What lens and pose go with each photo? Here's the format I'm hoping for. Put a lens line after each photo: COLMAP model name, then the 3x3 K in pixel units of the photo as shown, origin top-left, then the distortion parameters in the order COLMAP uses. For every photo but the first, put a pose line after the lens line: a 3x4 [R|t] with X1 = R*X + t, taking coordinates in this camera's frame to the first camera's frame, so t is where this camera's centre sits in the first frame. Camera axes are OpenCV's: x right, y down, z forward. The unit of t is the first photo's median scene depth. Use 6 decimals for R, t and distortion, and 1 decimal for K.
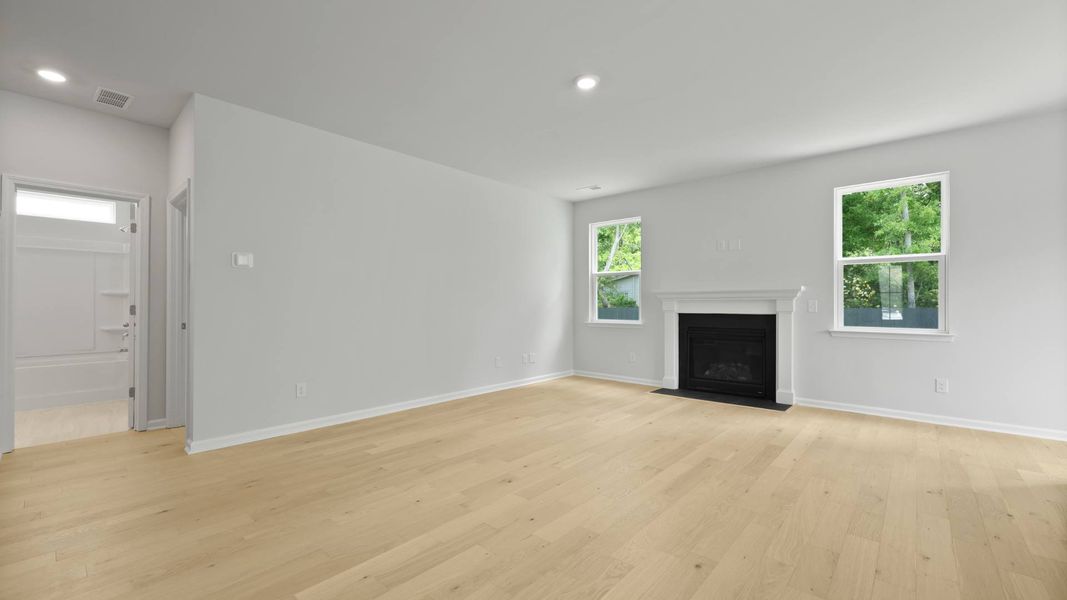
lens RADIAL K [[433.5, 0, 530.7], [0, 433.5, 311.3], [0, 0, 1]] dist [-0.002146, -0.000148]
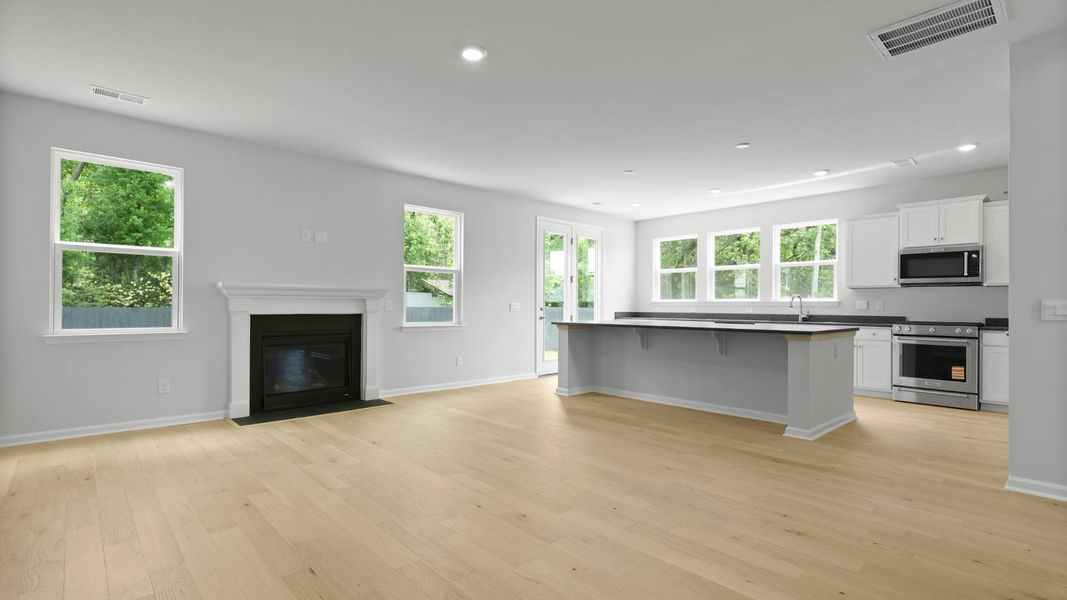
lens RADIAL K [[497.8, 0, 537.9], [0, 497.8, 303.9], [0, 0, 1]] dist [0.002576, 0.000749]
pose [[0.089433, 0.003176, 0.995988, -0.614588], [0.007604, 0.999964, -0.003872, -0.009032], [-0.995964, 0.007919, 0.089406, 0.537577]]
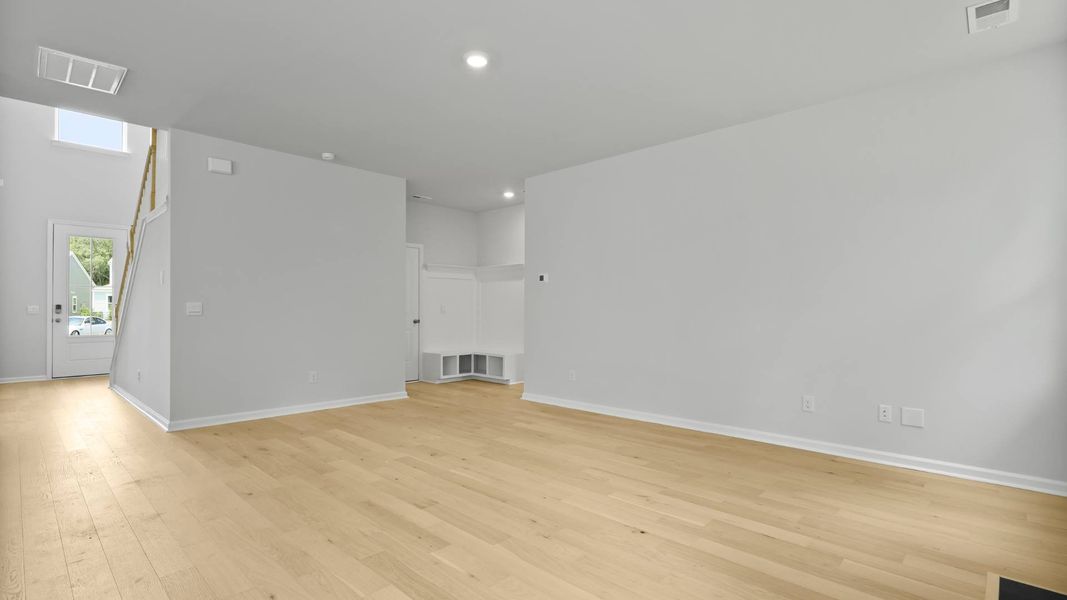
lens RADIAL K [[497.8, 0, 537.9], [0, 497.8, 303.9], [0, 0, 1]] dist [0.002576, 0.000749]
pose [[-0.028165, -0.007471, -0.999575, 0.818777], [-0.015144, 0.999860, -0.007046, -0.016431], [0.999489, 0.014939, -0.028275, 0.808510]]
